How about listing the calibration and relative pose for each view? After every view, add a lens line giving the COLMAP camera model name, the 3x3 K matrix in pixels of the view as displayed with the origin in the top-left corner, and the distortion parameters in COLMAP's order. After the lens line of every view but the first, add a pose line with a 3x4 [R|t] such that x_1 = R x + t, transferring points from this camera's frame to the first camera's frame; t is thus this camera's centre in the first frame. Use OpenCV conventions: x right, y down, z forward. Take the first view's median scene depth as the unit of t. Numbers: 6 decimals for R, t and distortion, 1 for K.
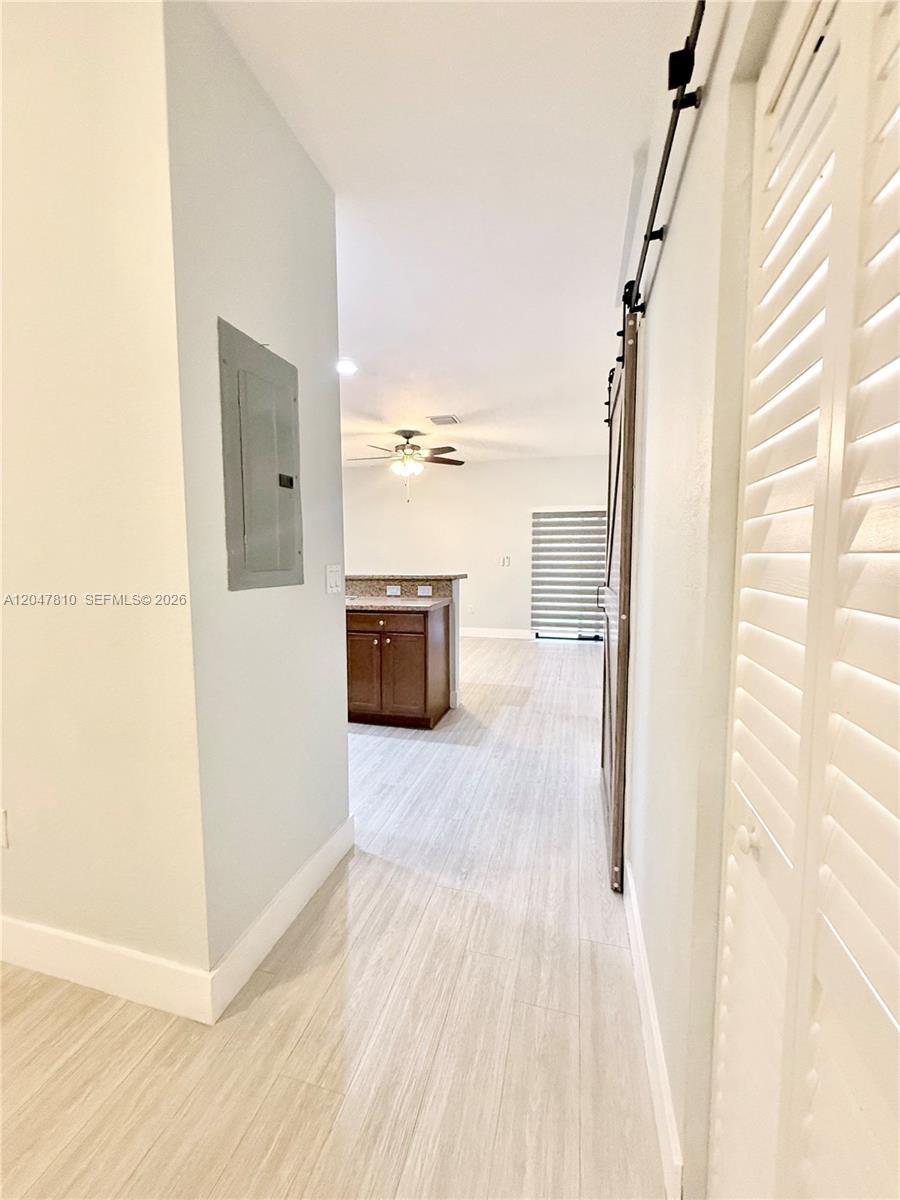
lens RADIAL K [[480.4, 0, 449.9], [0, 480.4, 598.0], [0, 0, 1]] dist [0.000607, 0.000061]
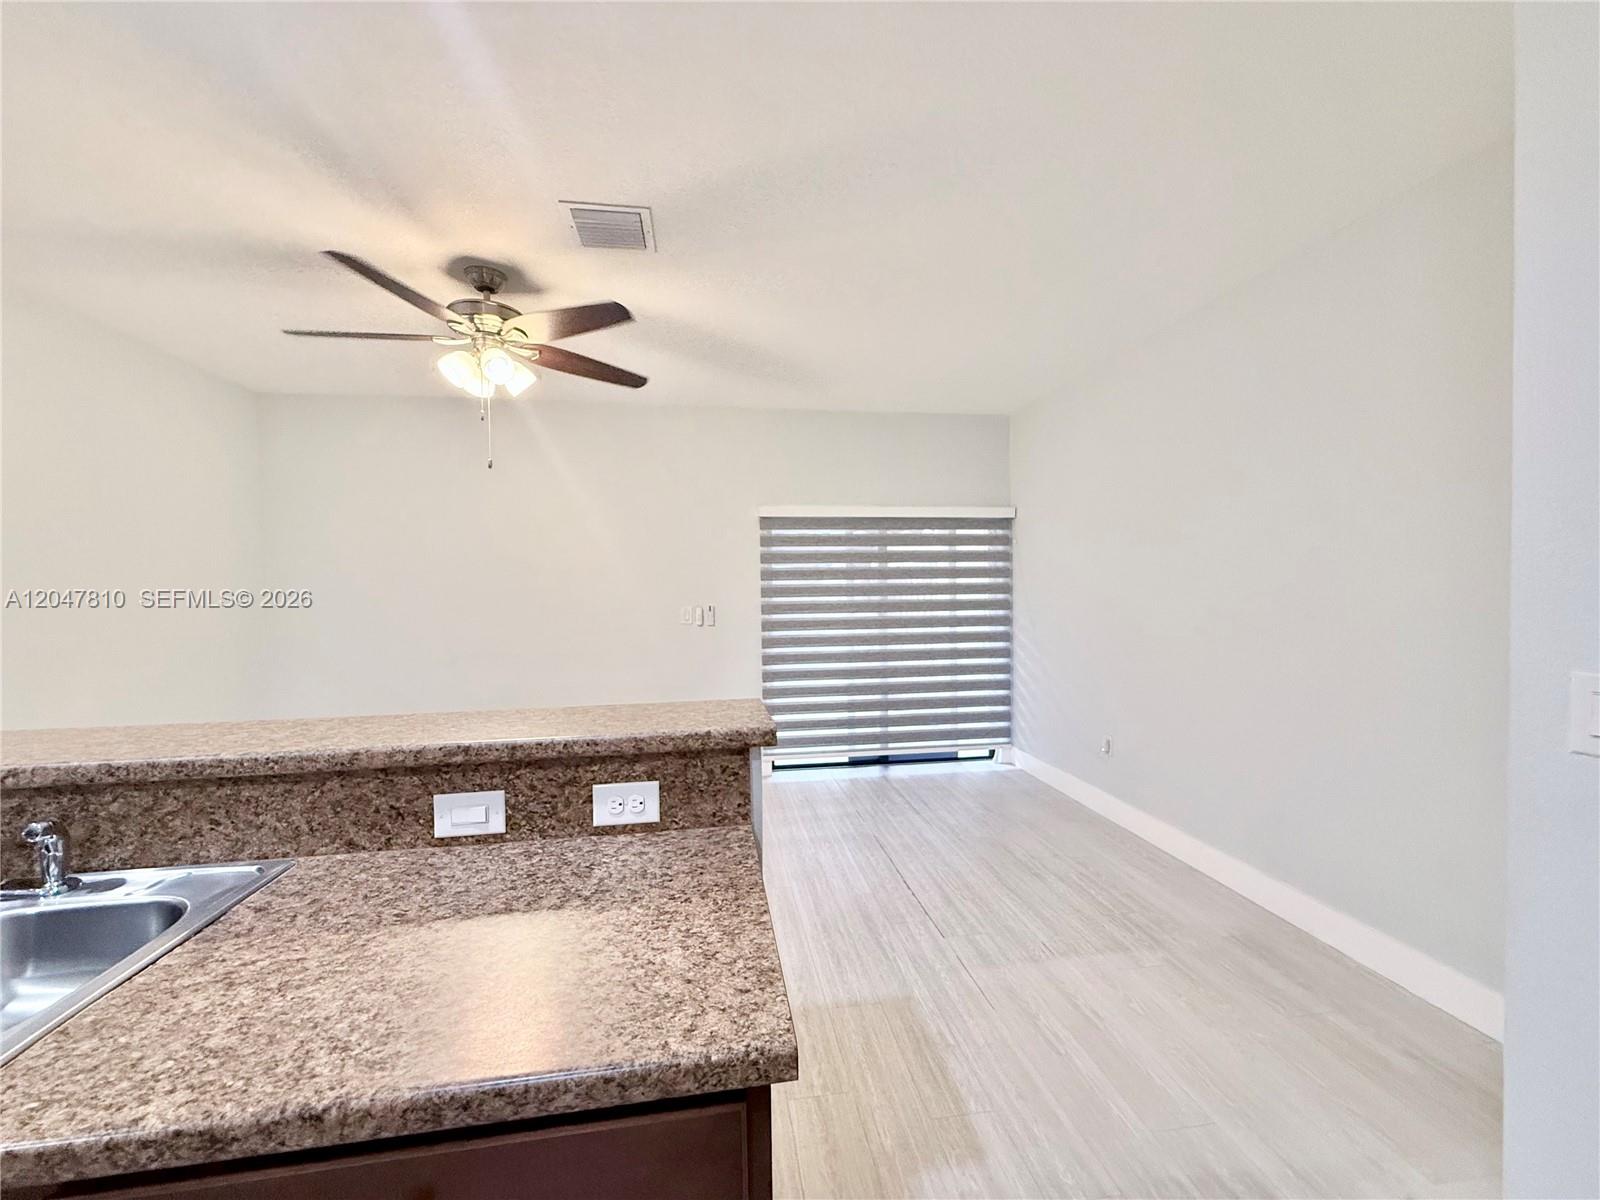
lens RADIAL K [[640.5, 0, 800.7], [0, 640.5, 602.2], [0, 0, 1]] dist [0.000607, 0.000061]
pose [[0.914113, -0.017307, 0.405090, -0.097495], [0.044714, 0.997298, -0.058291, -0.088127], [-0.402986, 0.071398, 0.912417, 0.680403]]
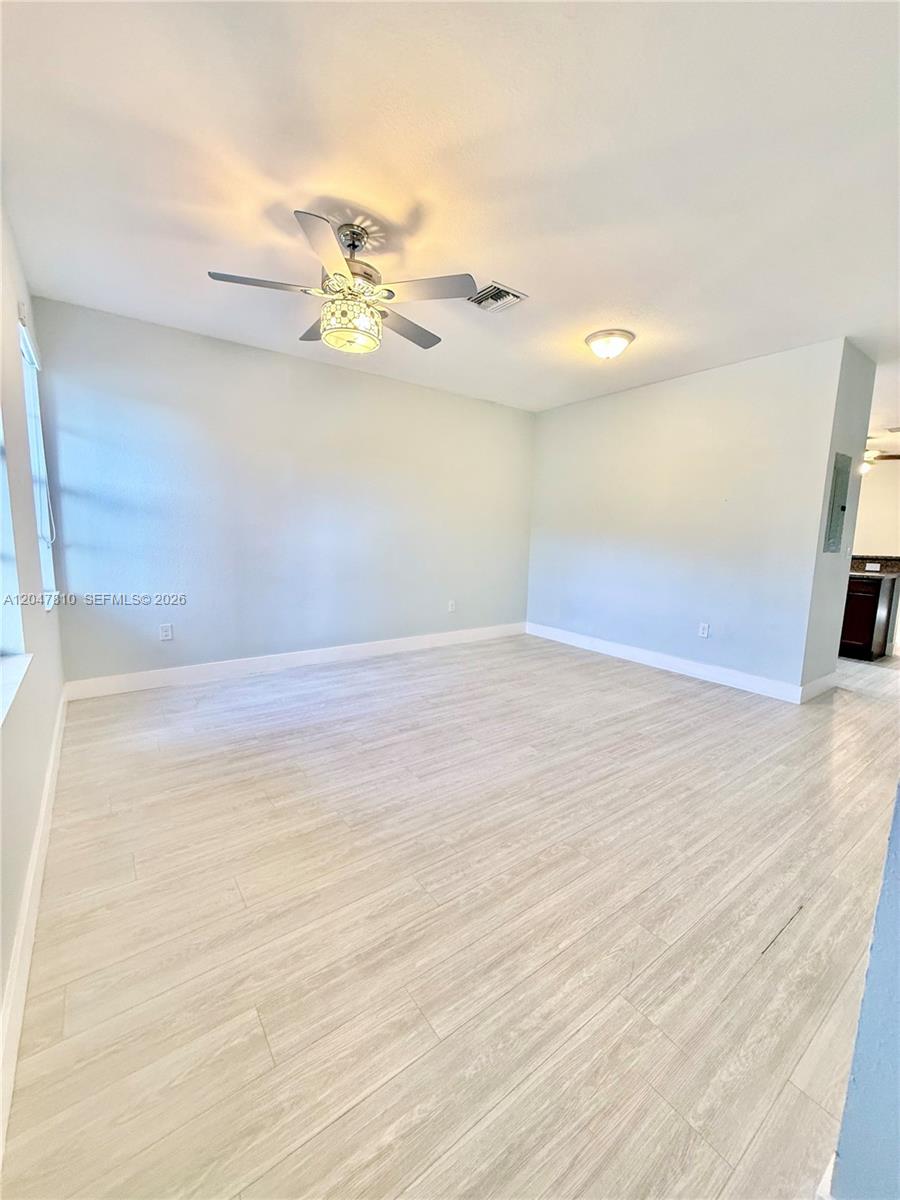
lens RADIAL K [[480.4, 0, 447.5], [0, 480.4, 594.6], [0, 0, 1]] dist [0.000607, 0.000061]
pose [[0.776662, 0.101480, -0.621689, -0.133796], [-0.081123, 0.994833, 0.061044, 0.077665], [0.624672, 0.003022, 0.780882, -0.822557]]
